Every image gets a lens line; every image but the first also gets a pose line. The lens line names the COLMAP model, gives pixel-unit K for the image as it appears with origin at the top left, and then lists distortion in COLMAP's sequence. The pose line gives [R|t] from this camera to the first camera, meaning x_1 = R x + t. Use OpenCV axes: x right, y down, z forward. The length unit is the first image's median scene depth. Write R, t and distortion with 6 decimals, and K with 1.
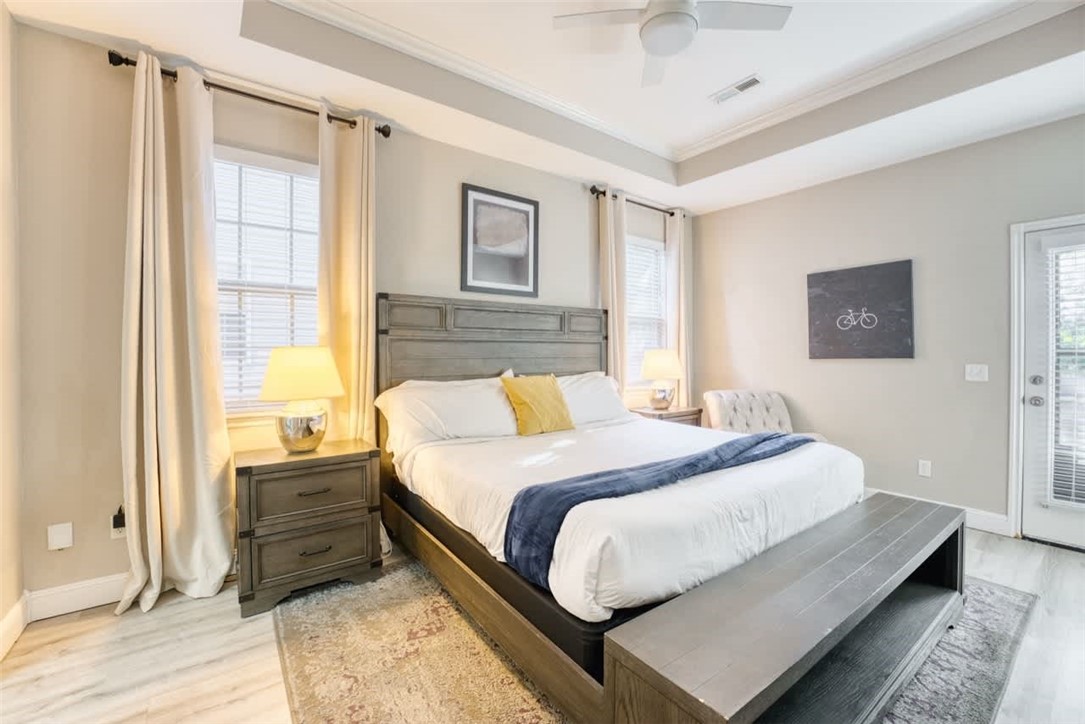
lens RADIAL K [[443.1, 0, 539.9], [0, 443.1, 363.5], [0, 0, 1]] dist [-0.016032, 0.000507]
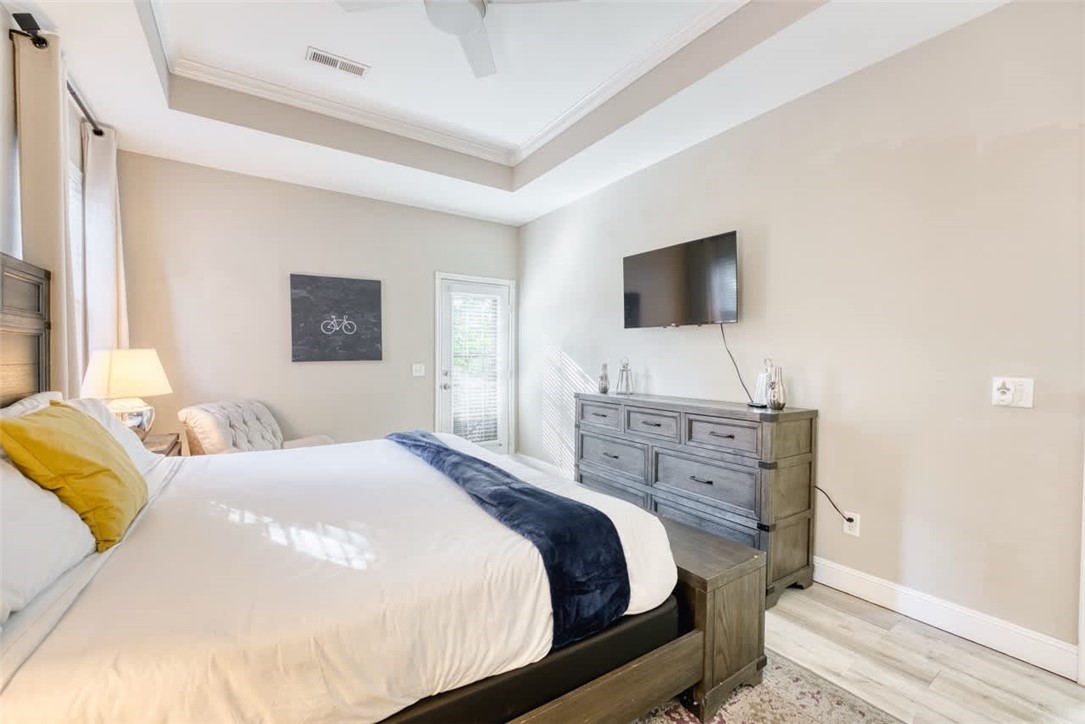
lens RADIAL K [[443.1, 0, 539.9], [0, 443.1, 363.5], [0, 0, 1]] dist [-0.016032, 0.000507]
pose [[0.050224, -0.012088, 0.998665, -0.358369], [0.021498, 0.999708, 0.011020, -0.006265], [-0.998507, 0.020915, 0.050469, 0.449959]]
